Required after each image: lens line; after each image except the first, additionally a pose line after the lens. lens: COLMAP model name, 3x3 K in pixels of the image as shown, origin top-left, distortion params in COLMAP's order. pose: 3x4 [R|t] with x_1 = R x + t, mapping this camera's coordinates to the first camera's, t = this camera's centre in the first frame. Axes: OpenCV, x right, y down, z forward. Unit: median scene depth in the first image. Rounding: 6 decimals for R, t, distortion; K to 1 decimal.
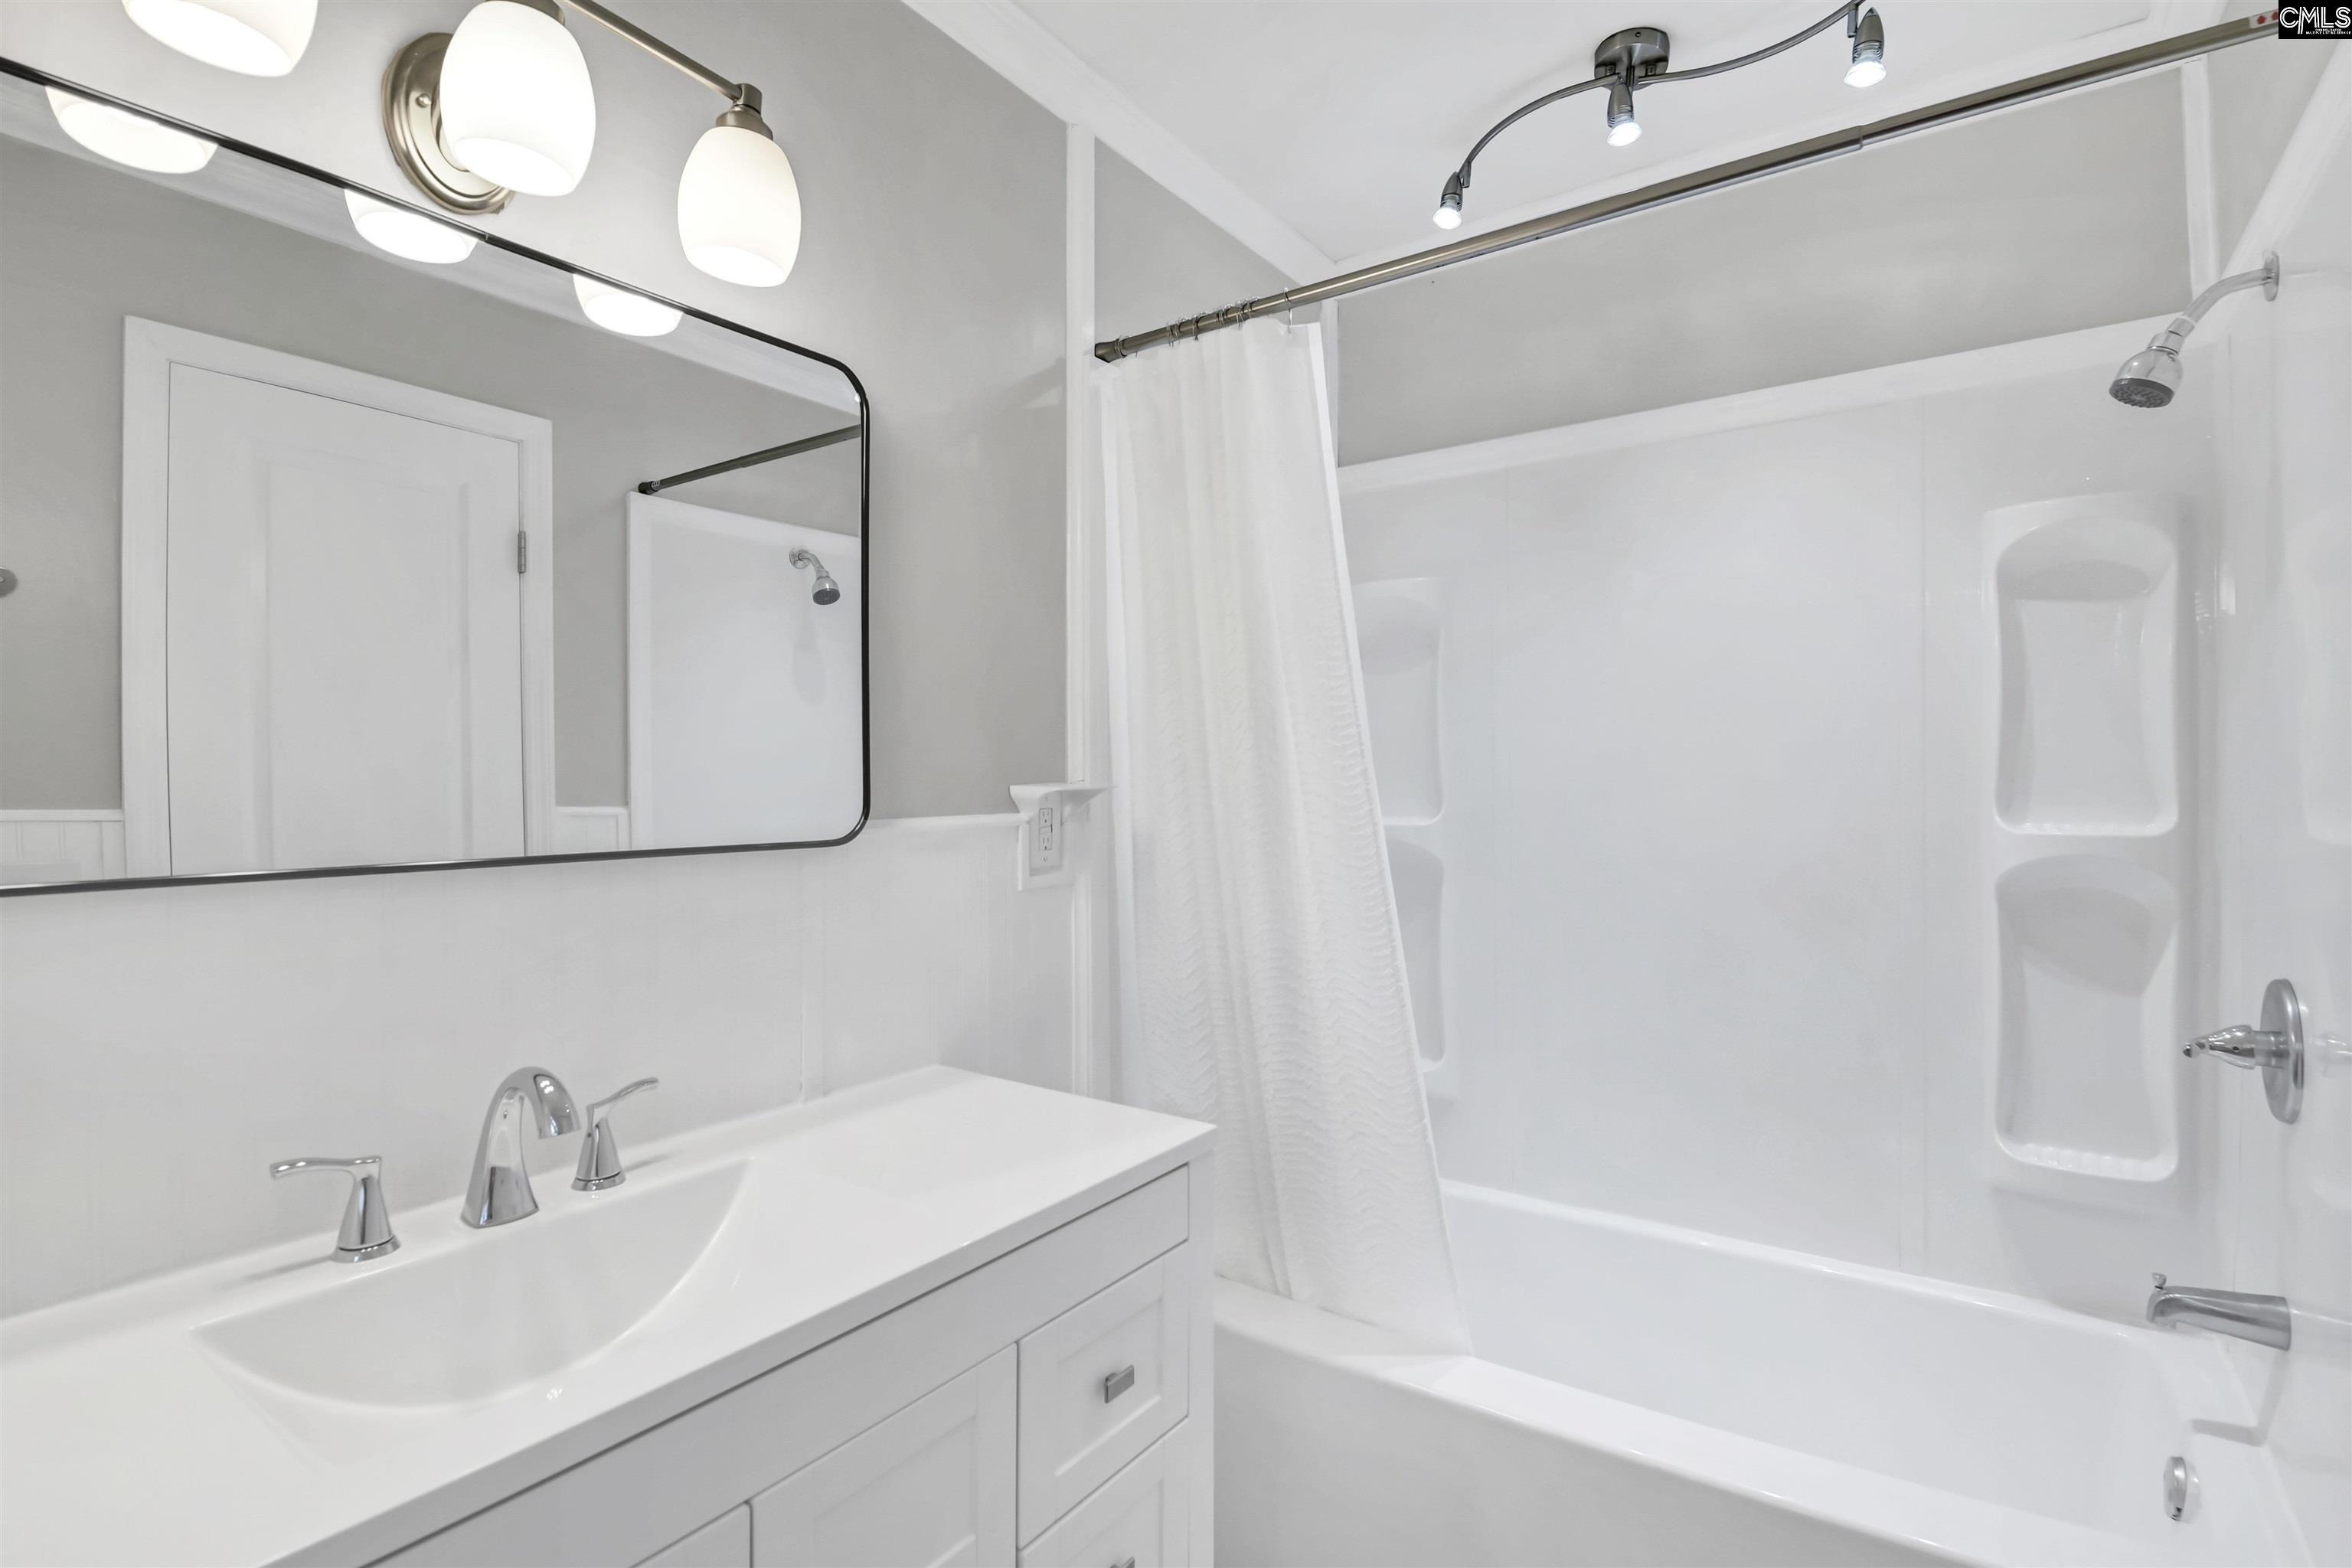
lens RADIAL K [[1195.9, 0, 1176.2], [0, 1195.9, 786.2], [0, 0, 1]] dist [0.007660, -0.010713]
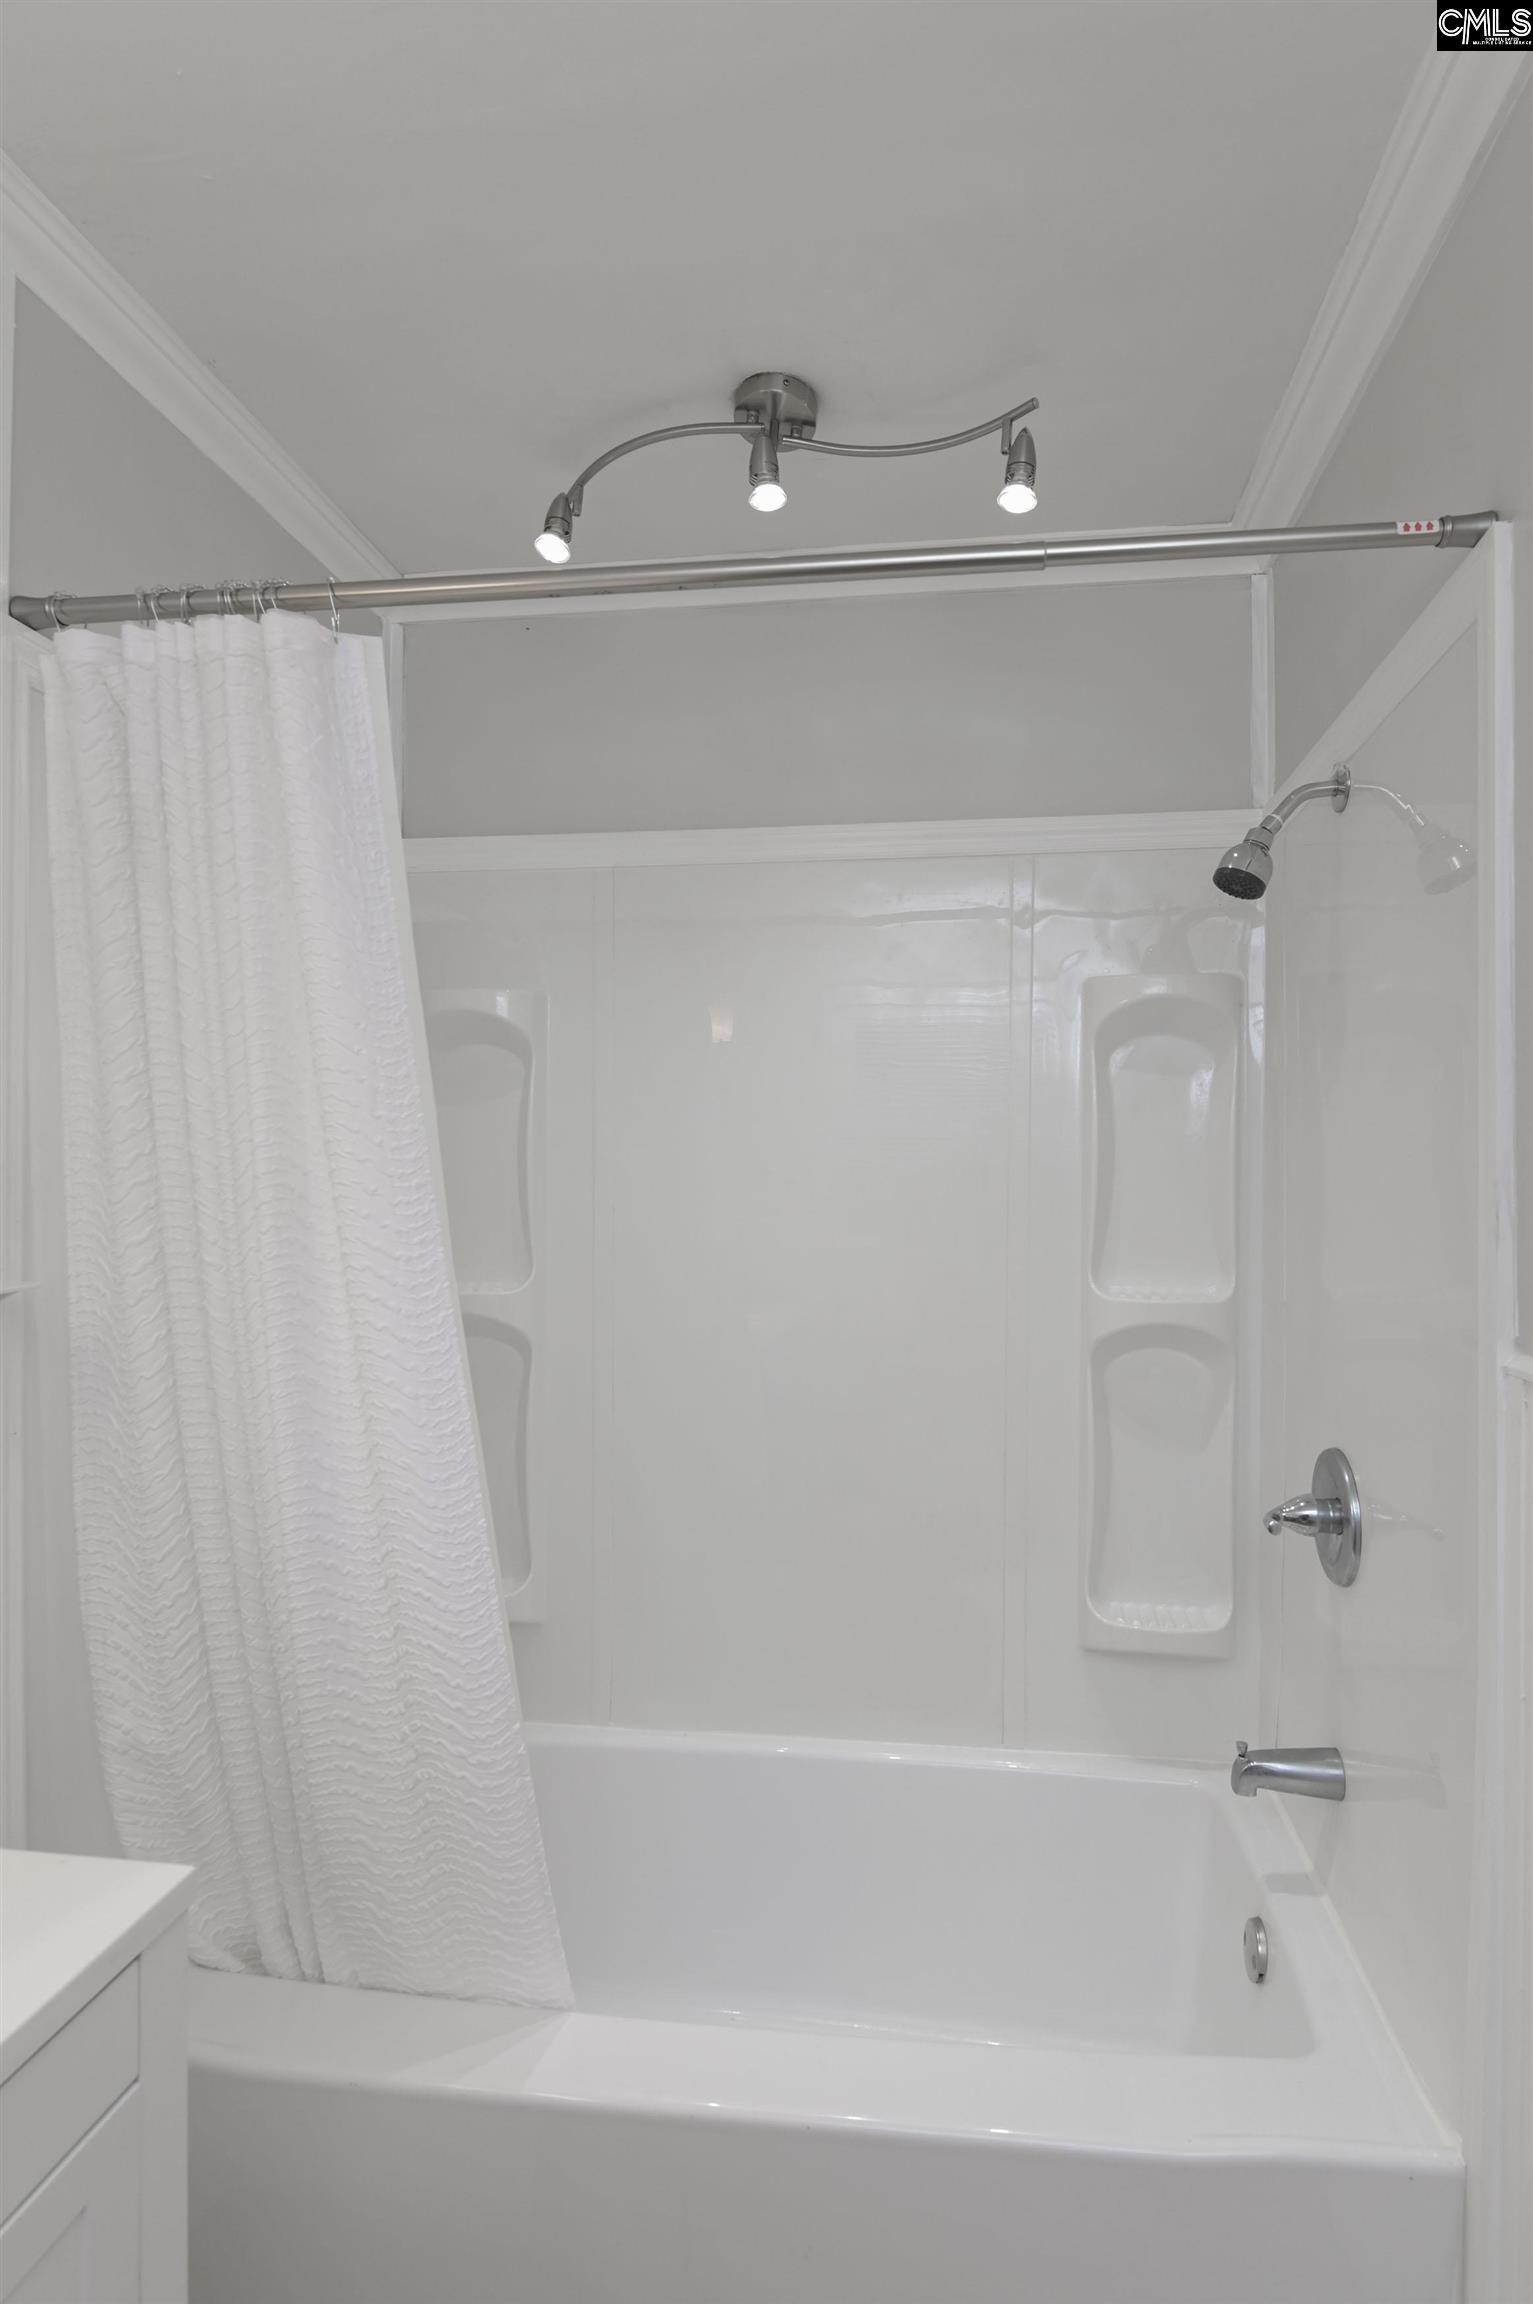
lens RADIAL K [[1171.5, 0, 838.1], [0, 1171.5, 1163.2], [0, 0, 1]] dist [0.007660, -0.010713]
pose [[0.876510, 0.010874, 0.481261, 0.024290], [-0.011407, 0.999933, -0.001819, -0.073566], [-0.481248, -0.003895, 0.876576, 0.249664]]
